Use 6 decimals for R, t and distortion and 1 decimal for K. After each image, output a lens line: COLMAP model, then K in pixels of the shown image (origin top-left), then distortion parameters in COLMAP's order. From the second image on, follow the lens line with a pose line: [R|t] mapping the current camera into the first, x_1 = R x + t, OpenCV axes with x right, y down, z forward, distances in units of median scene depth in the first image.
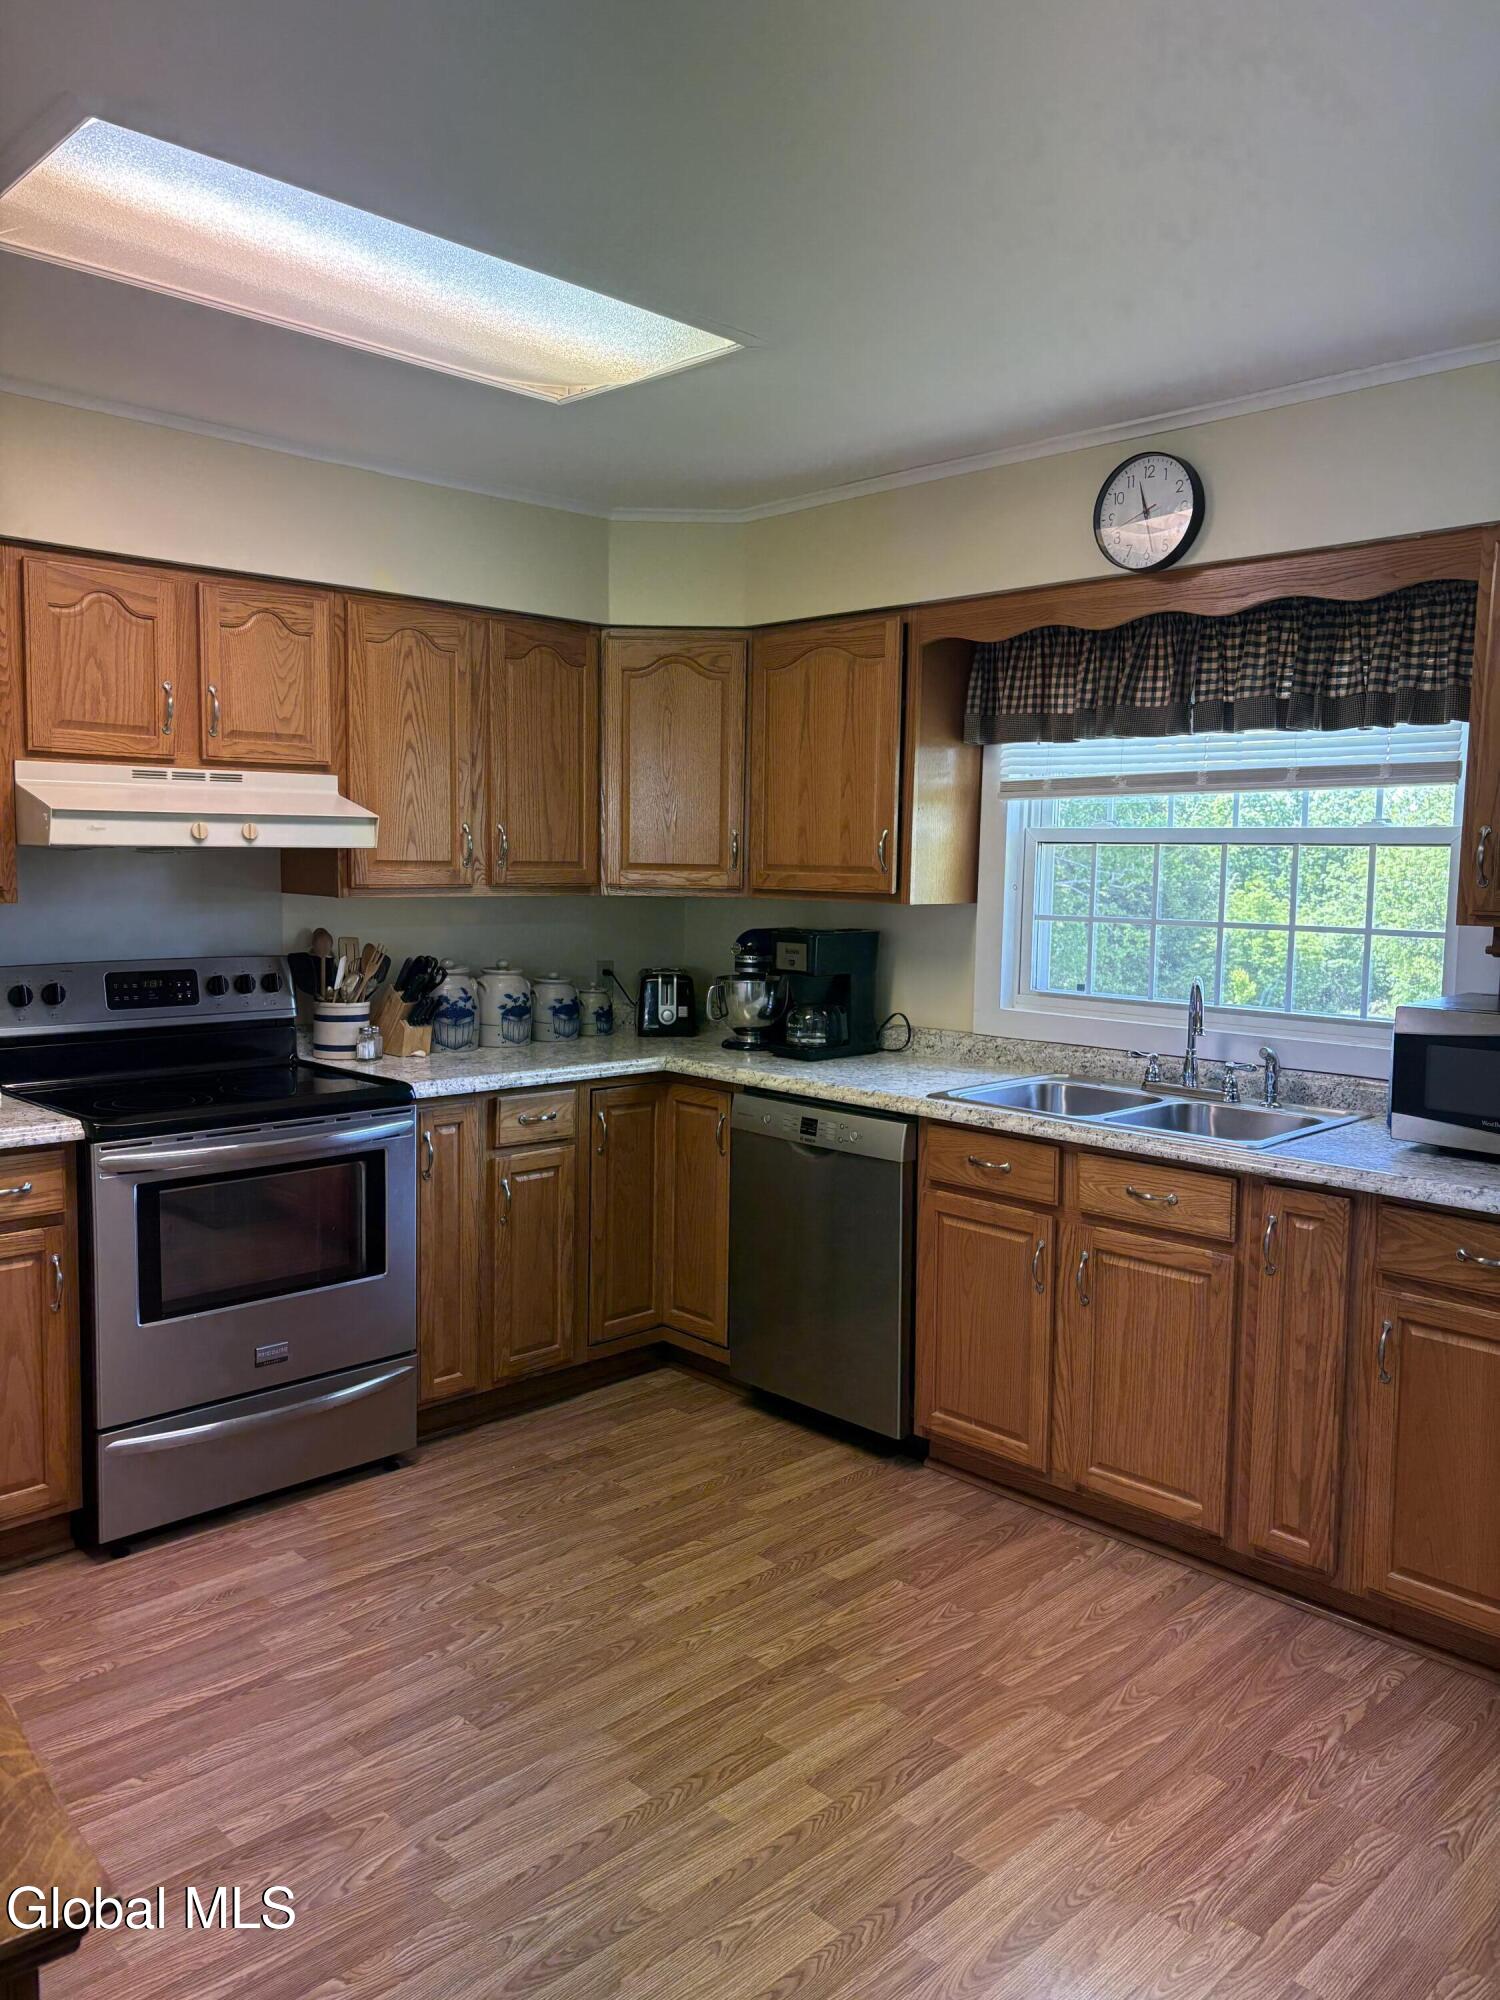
lens RADIAL K [[1498.3, 0, 744.2], [0, 1498.3, 997.7], [0, 0, 1]] dist [0.026455, -0.022965]
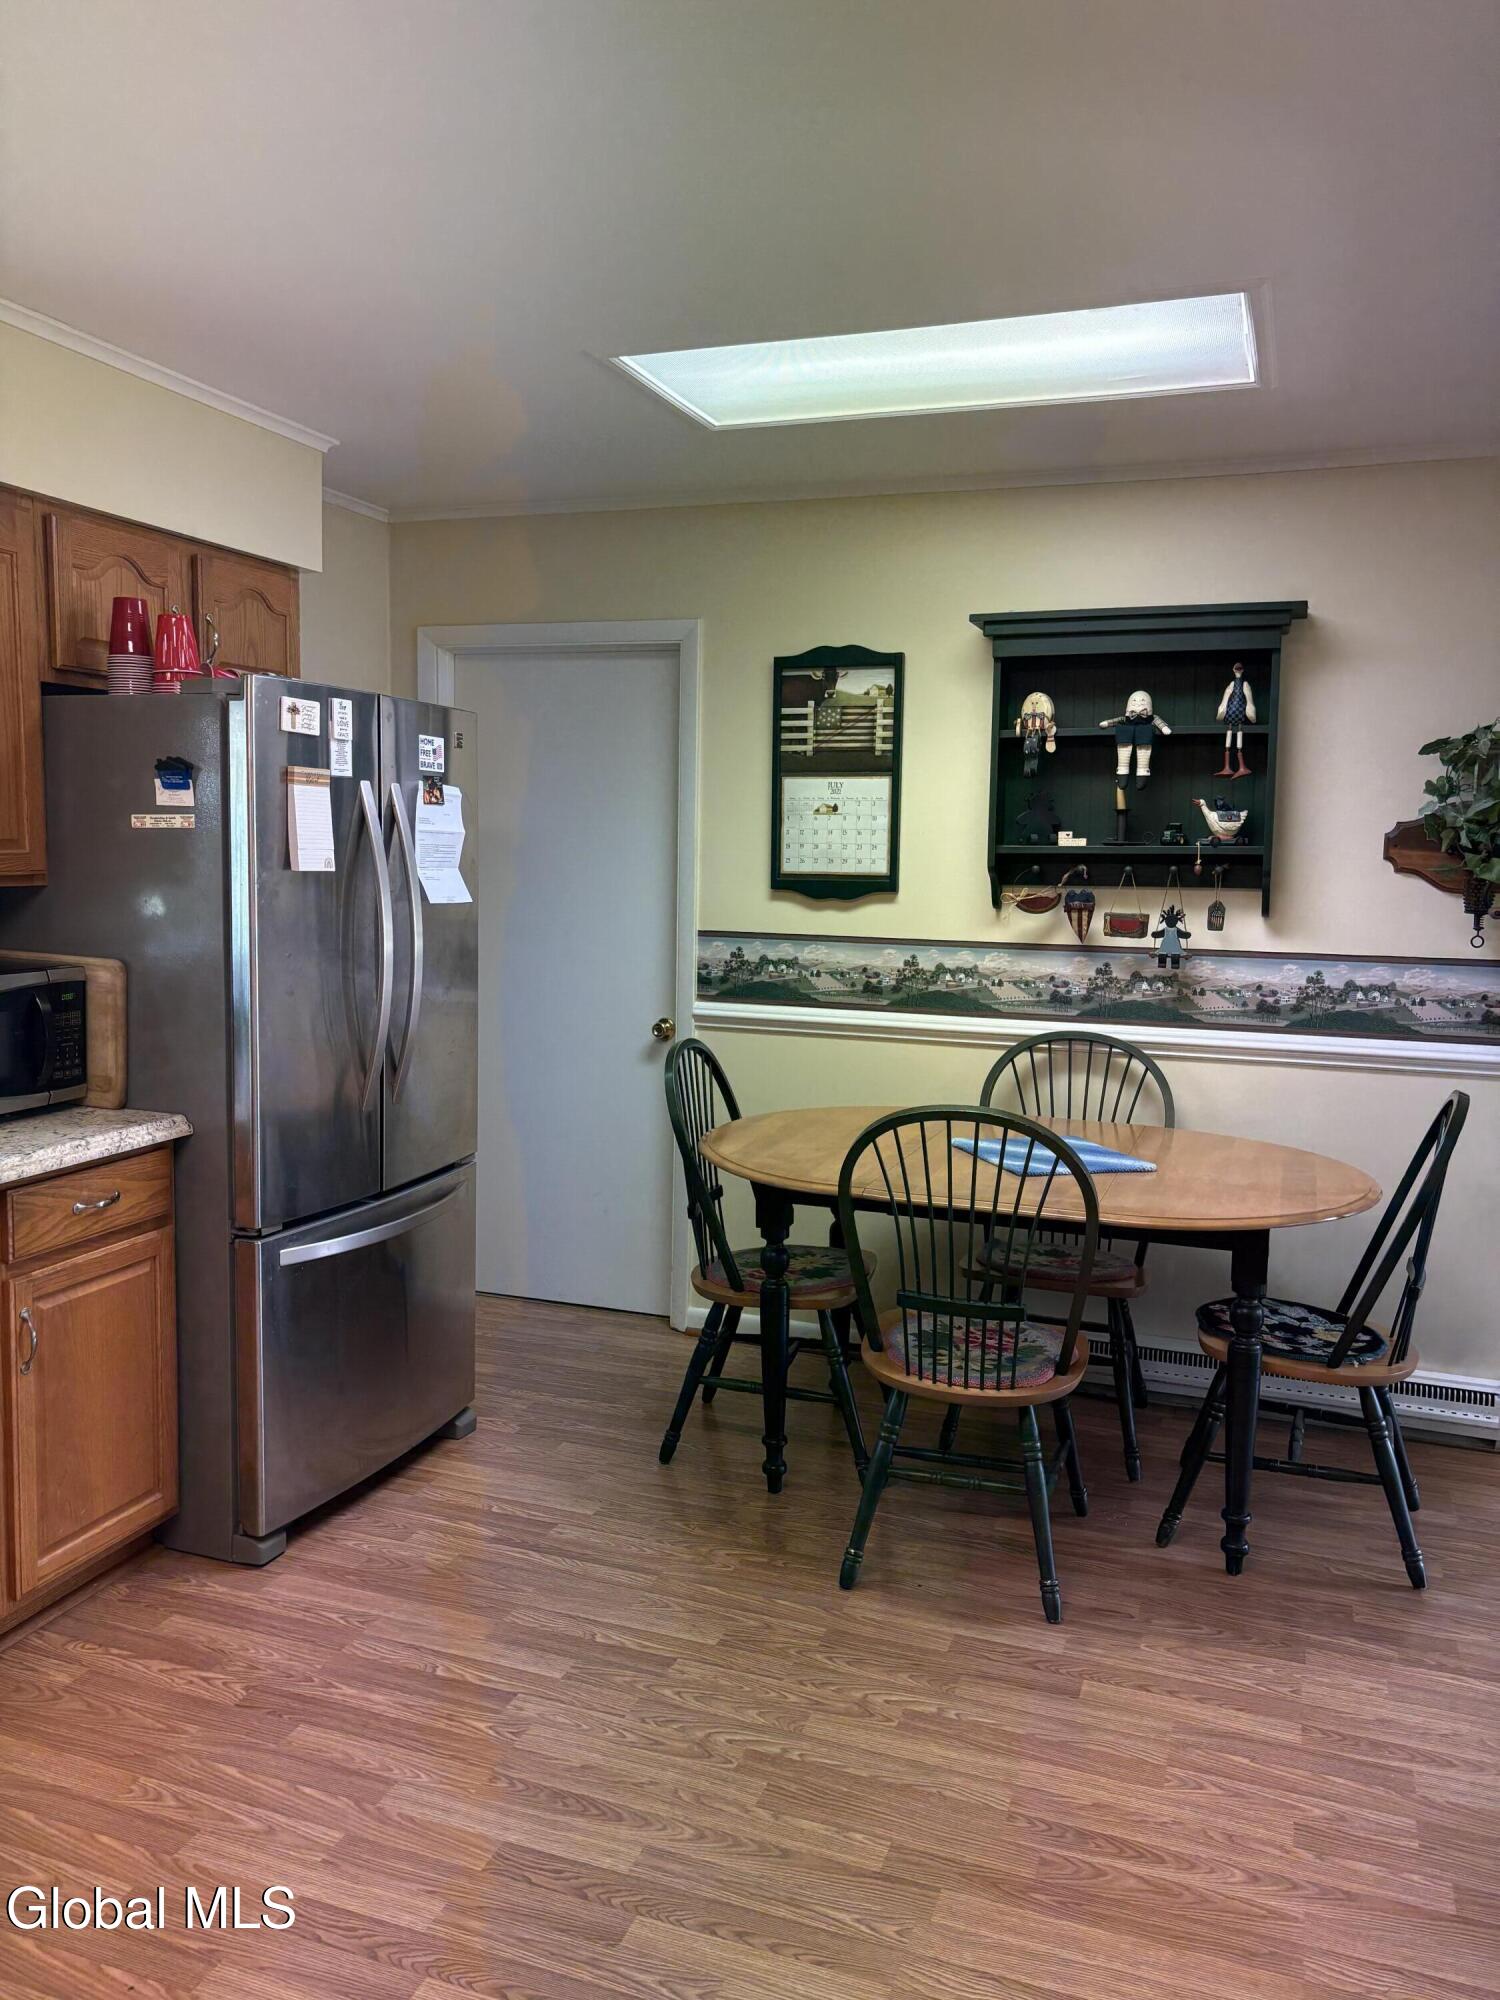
lens RADIAL K [[1498.3, 0, 746.4], [0, 1498.3, 996.8], [0, 0, 1]] dist [0.026455, -0.022965]
pose [[-0.424231, -0.122728, 0.897199, -0.678013], [0.062395, 0.984457, 0.164167, -0.121714], [-0.903402, 0.125625, -0.409979, 1.087110]]
